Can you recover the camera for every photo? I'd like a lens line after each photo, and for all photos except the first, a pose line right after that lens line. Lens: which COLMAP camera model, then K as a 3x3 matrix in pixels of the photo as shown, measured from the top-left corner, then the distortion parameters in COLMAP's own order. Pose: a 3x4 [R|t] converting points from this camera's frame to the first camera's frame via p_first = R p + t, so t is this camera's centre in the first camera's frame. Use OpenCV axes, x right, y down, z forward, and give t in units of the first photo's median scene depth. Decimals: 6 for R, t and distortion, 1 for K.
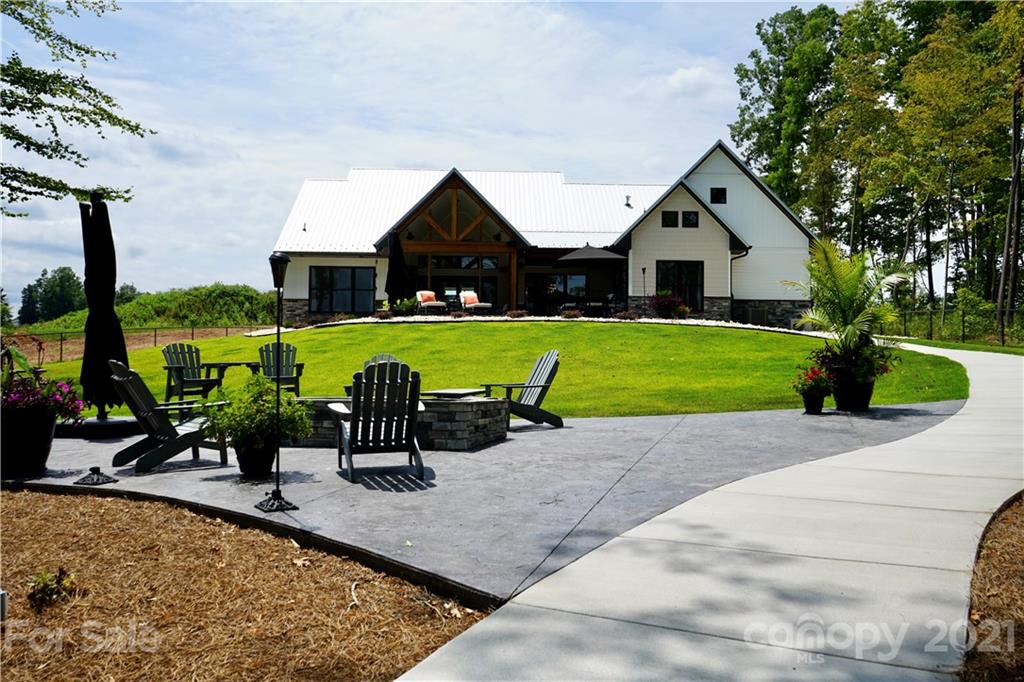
lens RADIAL K [[933.1, 0, 514.3], [0, 933.1, 338.6], [0, 0, 1]] dist [0.007038, 0.000000]
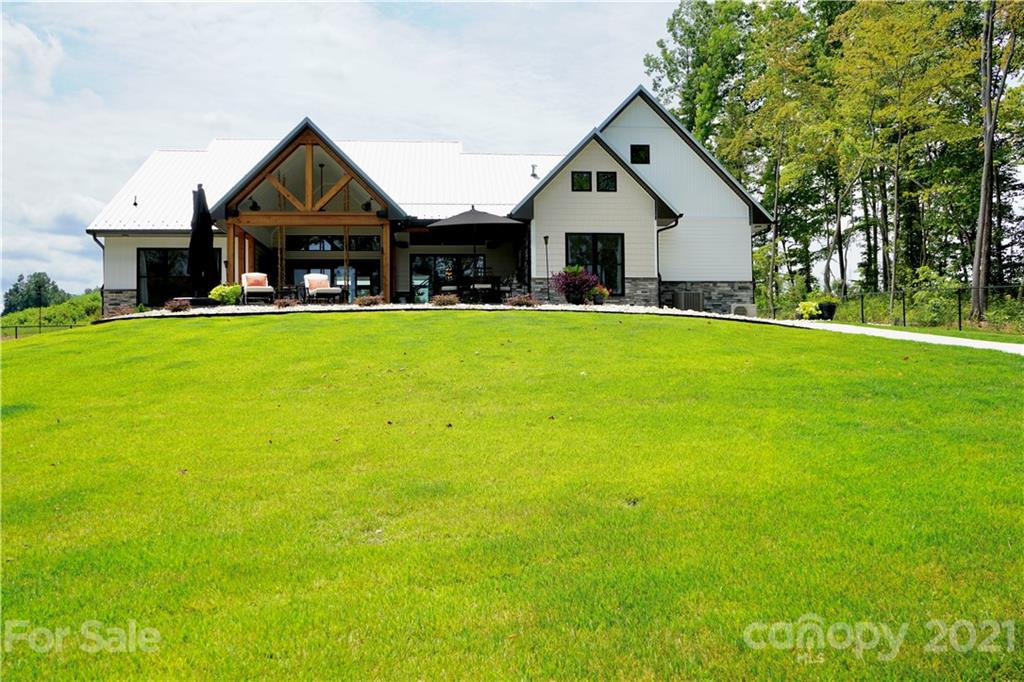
lens RADIAL K [[835.4, 0, 510.9], [0, 835.4, 347.1], [0, 0, 1]] dist [-0.096652, -0.005490]
pose [[0.997155, -0.018587, 0.073052, 0.051835], [0.017028, 0.999615, 0.021907, -0.002599], [-0.073431, -0.020601, 0.997088, 0.291908]]
